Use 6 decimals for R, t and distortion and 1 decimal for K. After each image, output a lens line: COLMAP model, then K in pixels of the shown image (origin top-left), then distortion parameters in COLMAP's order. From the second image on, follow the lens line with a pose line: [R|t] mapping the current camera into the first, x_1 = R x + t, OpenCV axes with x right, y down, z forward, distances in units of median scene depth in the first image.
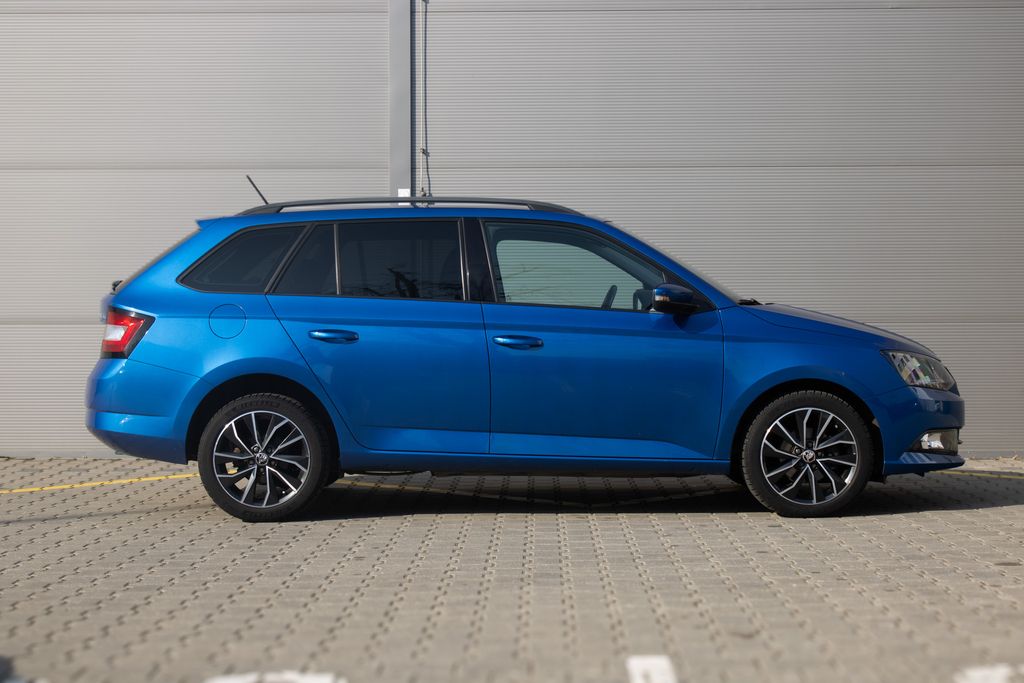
lens RADIAL K [[1863.8, 0, 516.2], [0, 1863.8, 345.5], [0, 0, 1]] dist [0.094501, 0.000000]
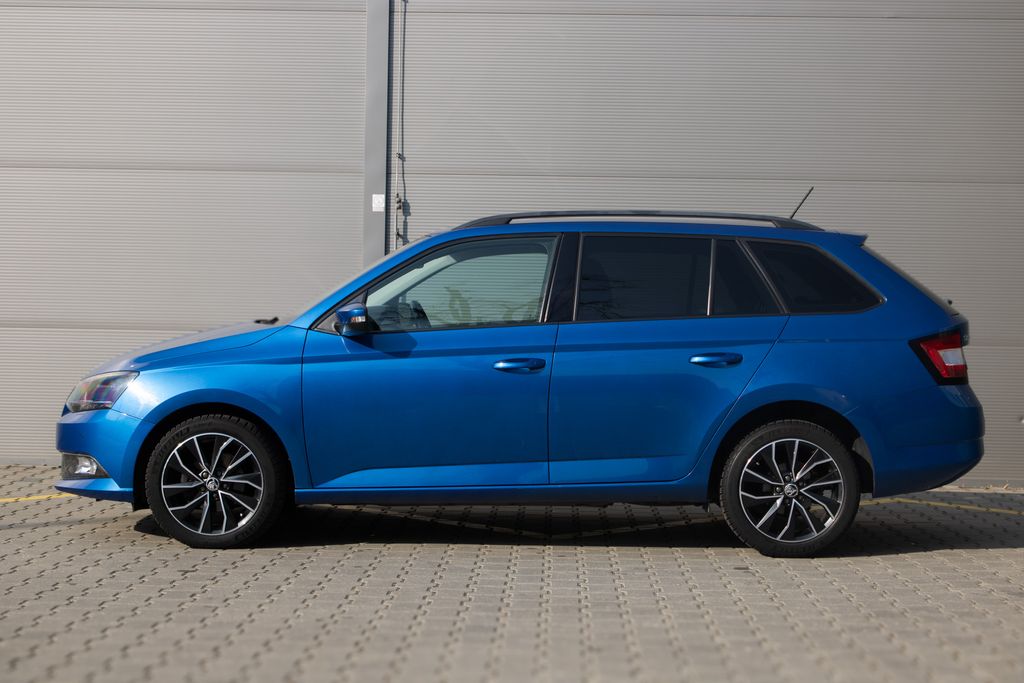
lens RADIAL K [[1793.9, 0, 519.2], [0, 1793.9, 337.3], [0, 0, 1]] dist [0.082530, 0.000000]
pose [[0.999743, 0.019913, -0.010857, 0.034758], [-0.019924, 0.999801, -0.000908, -0.015050], [0.010836, 0.001125, 0.999941, 0.101071]]
